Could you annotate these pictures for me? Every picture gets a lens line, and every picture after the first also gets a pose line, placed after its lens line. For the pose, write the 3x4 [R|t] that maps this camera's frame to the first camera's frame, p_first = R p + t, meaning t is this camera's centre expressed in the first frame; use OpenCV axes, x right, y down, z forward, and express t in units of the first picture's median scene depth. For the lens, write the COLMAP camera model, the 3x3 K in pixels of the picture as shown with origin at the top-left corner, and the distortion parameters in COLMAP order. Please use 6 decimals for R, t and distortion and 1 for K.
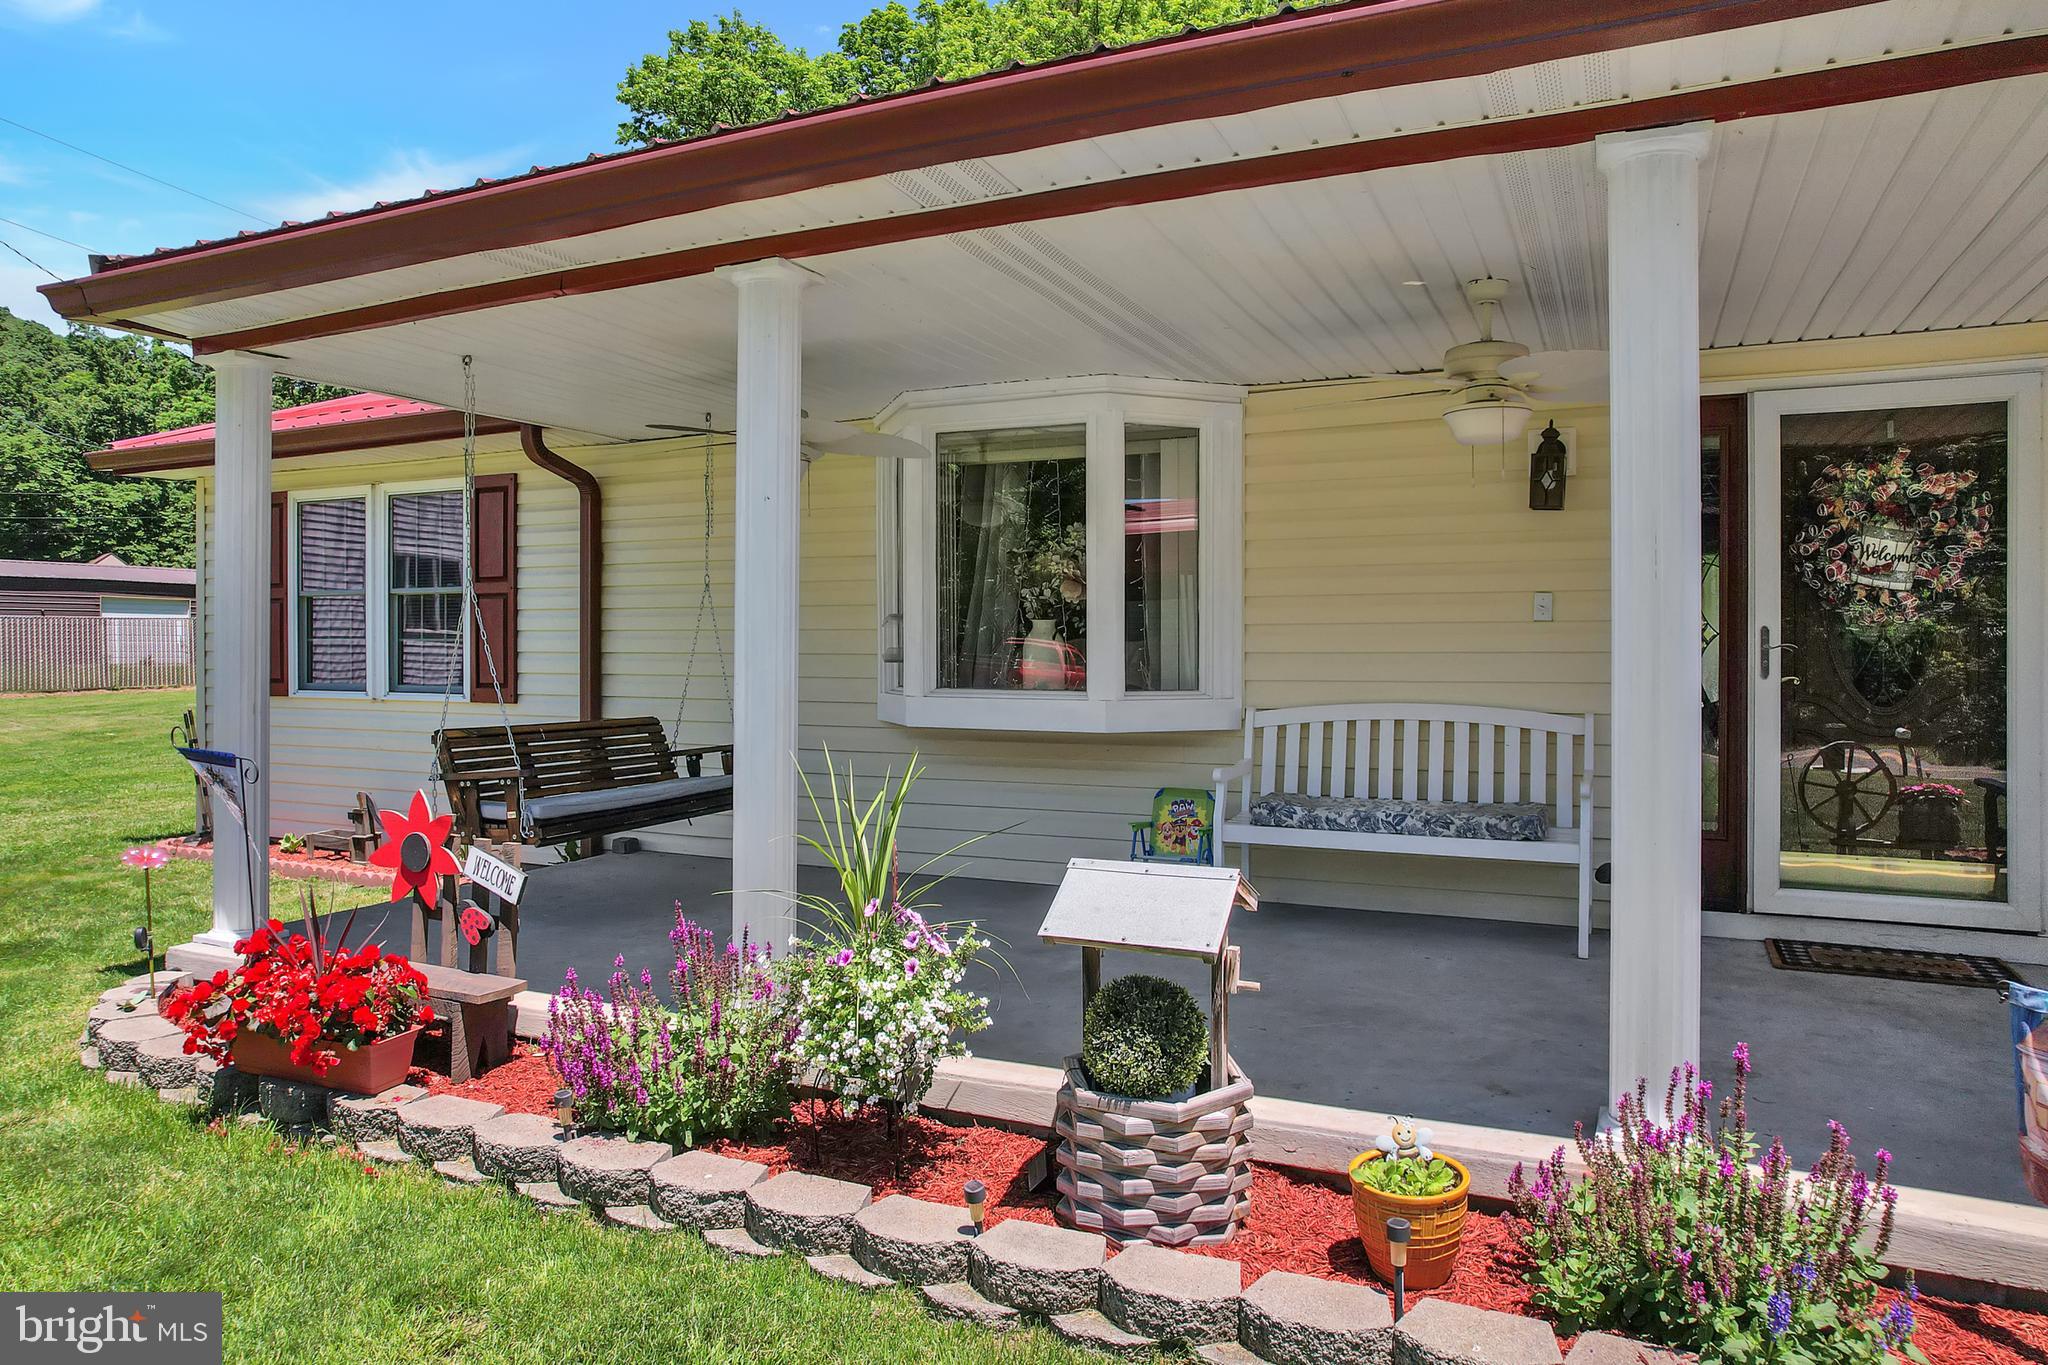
lens RADIAL K [[1292.8, 0, 1023.5], [0, 1292.8, 667.6], [0, 0, 1]] dist [-0.048868, 0.060467]
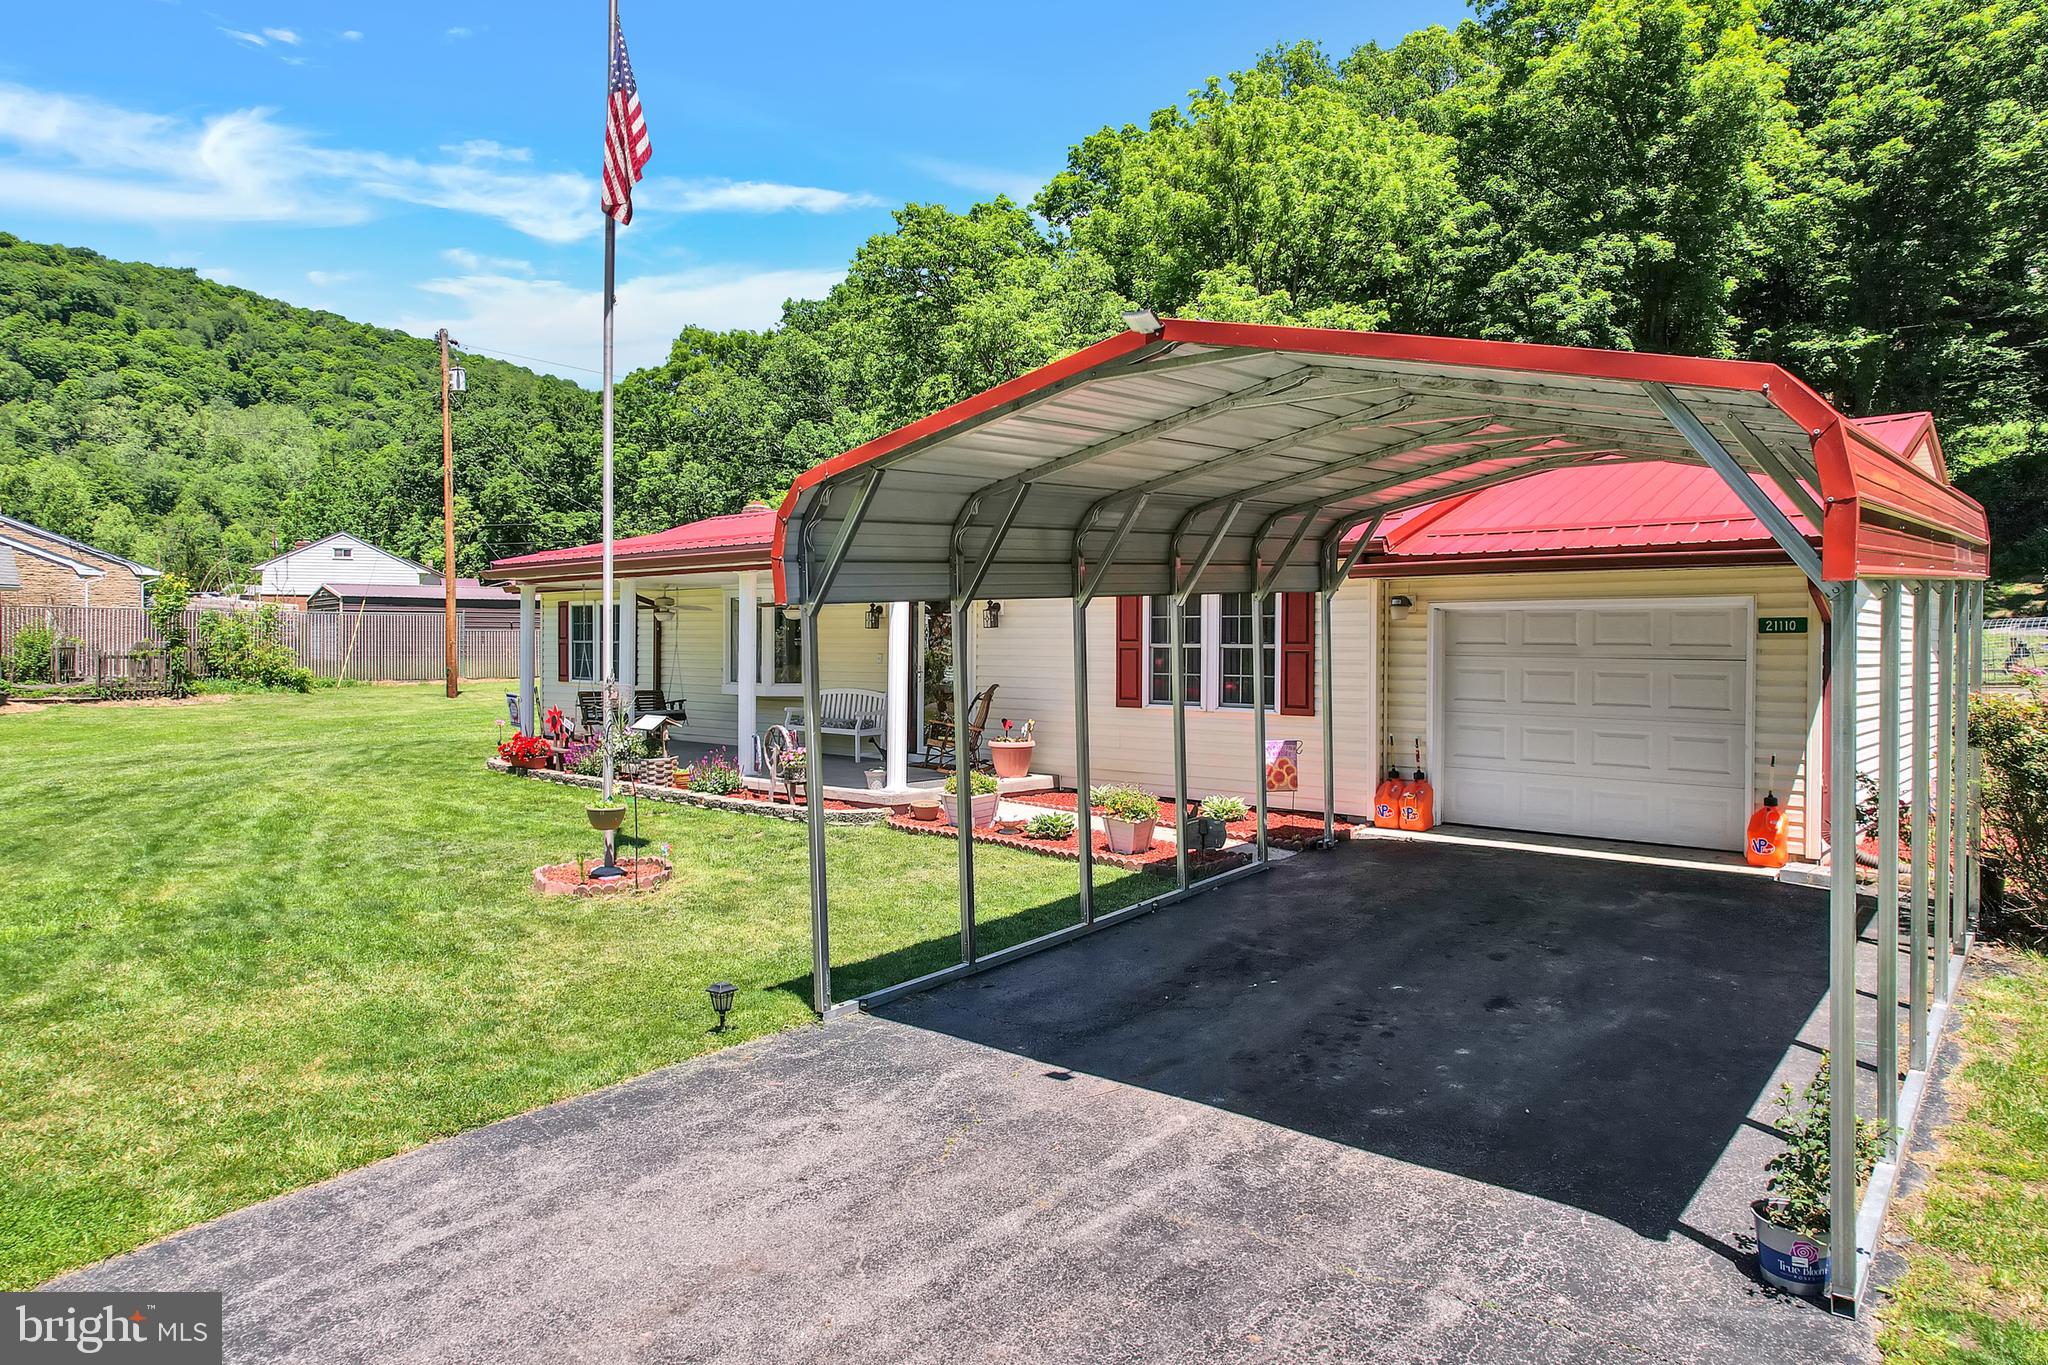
lens RADIAL K [[1292.8, 0, 1023.5], [0, 1292.8, 667.6], [0, 0, 1]] dist [-0.048868, 0.060467]
pose [[0.960749, 0.011016, -0.277201, 0.064414], [-0.010712, 0.999939, 0.002610, -0.001399], [0.277213, 0.000462, 0.960808, -0.077317]]
